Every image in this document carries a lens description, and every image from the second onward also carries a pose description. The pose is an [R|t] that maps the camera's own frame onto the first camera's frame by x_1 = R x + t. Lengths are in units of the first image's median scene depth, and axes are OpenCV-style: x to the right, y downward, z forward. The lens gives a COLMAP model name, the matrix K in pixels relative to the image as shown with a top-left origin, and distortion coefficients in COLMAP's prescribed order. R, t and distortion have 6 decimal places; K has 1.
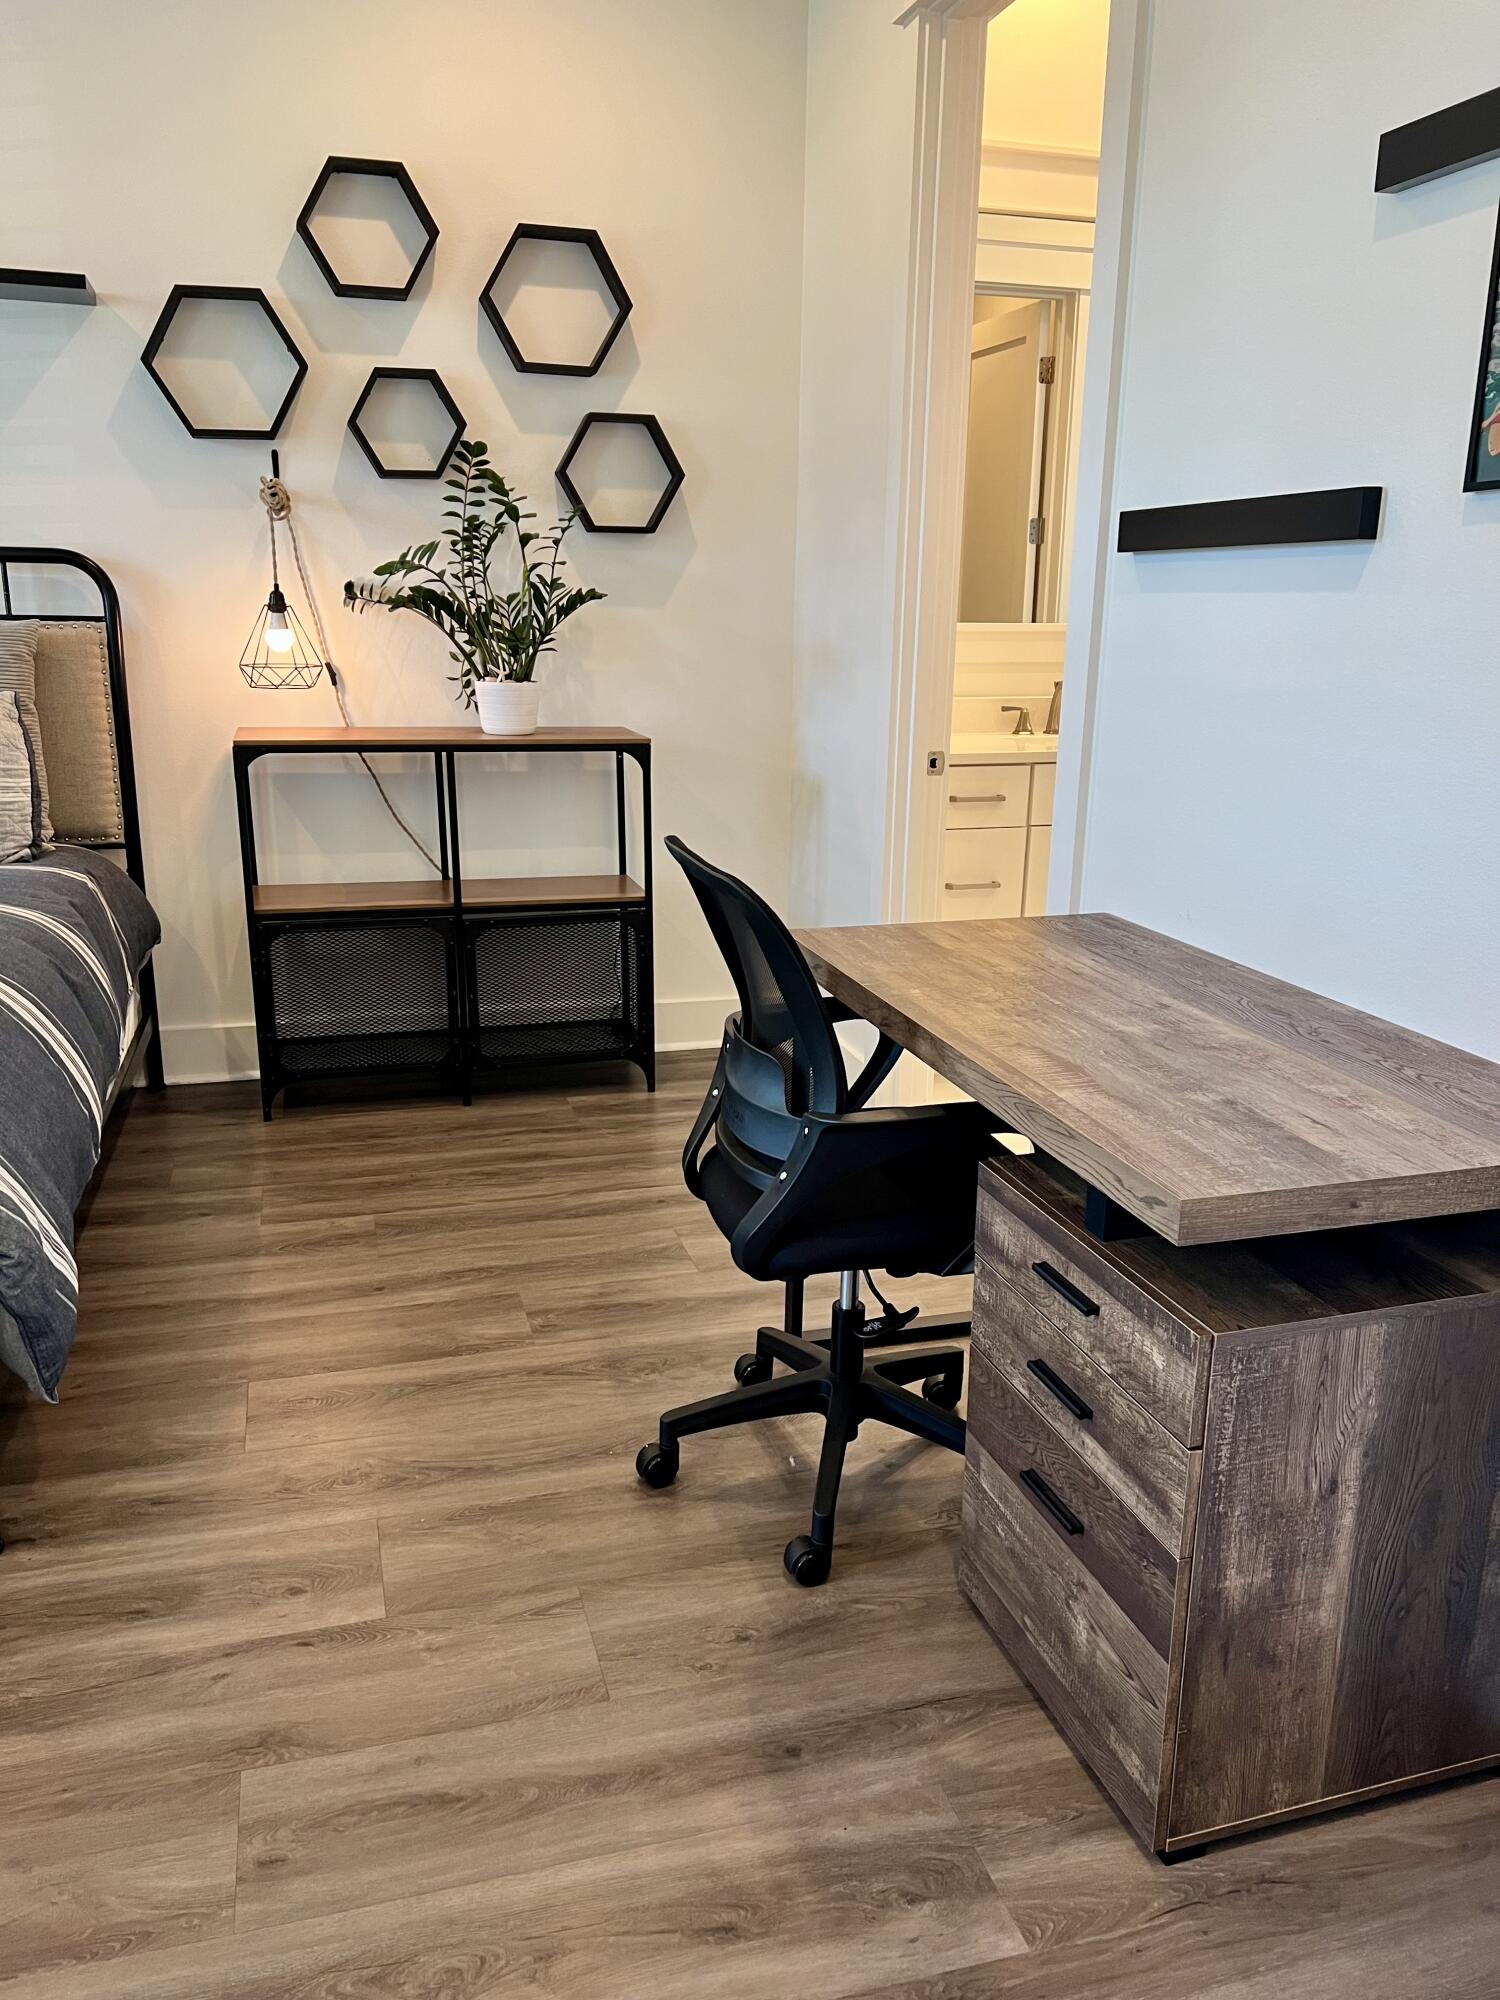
lens RADIAL K [[1513.5, 0, 756.4], [0, 1513.5, 998.5], [0, 0, 1]] dist [0.046845, -0.060720]
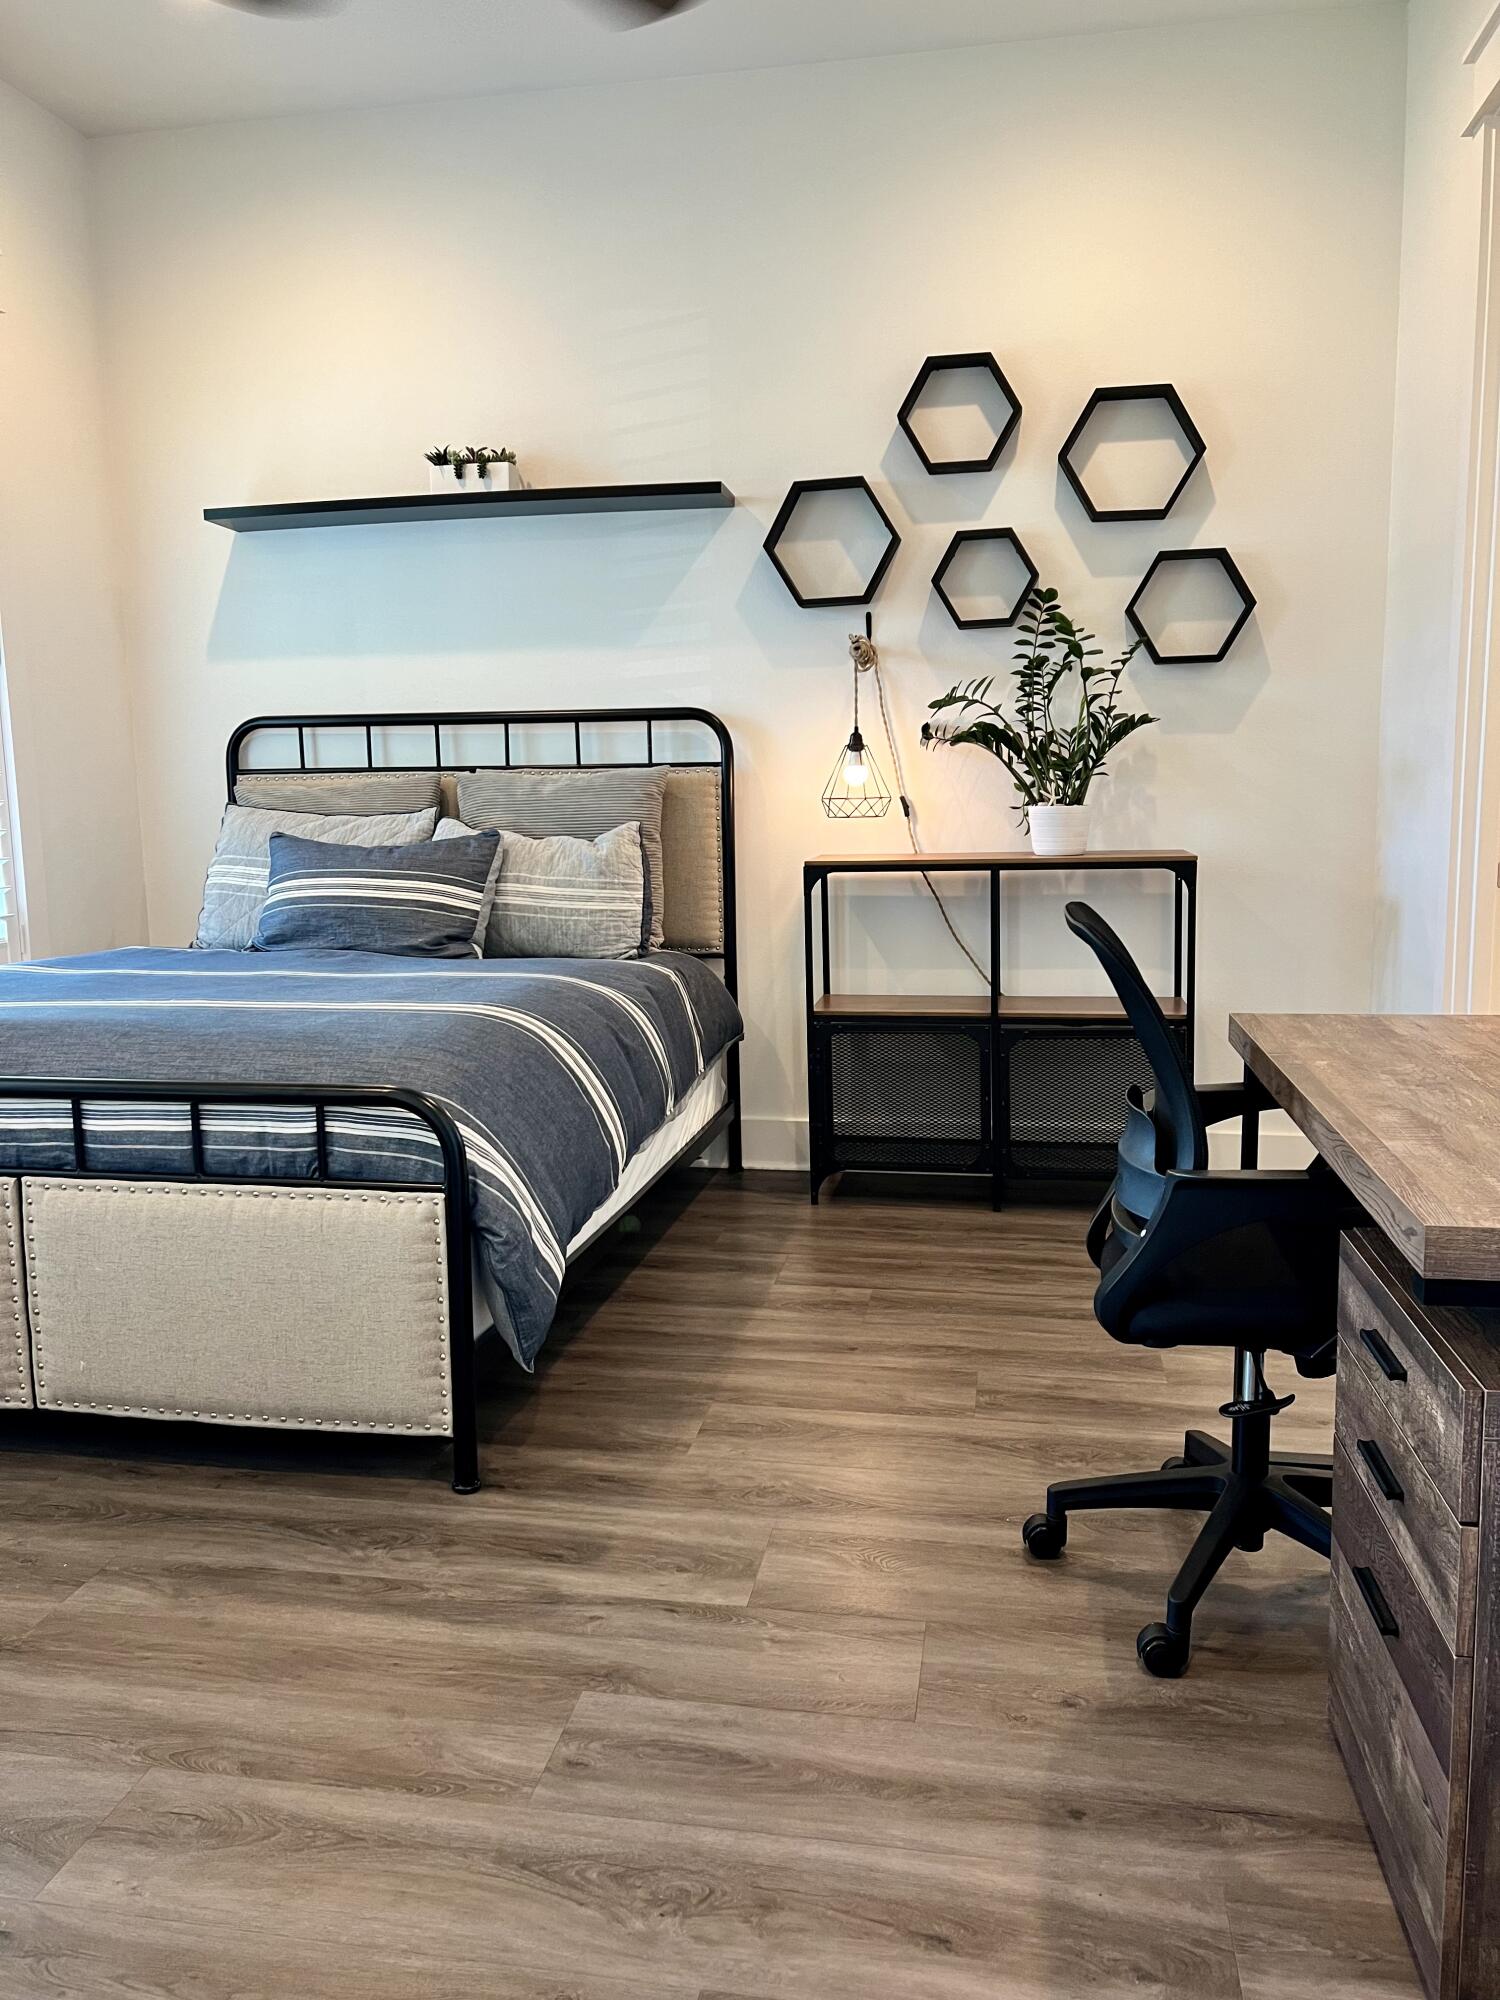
lens RADIAL K [[1513.5, 0, 734.7], [0, 1513.5, 983.6], [0, 0, 1]] dist [0.046845, -0.060720]
pose [[0.890785, 0.025765, -0.453695, 0.171435], [-0.083118, 0.990786, -0.106929, 0.064380], [0.446760, 0.132961, 0.884719, -0.012054]]
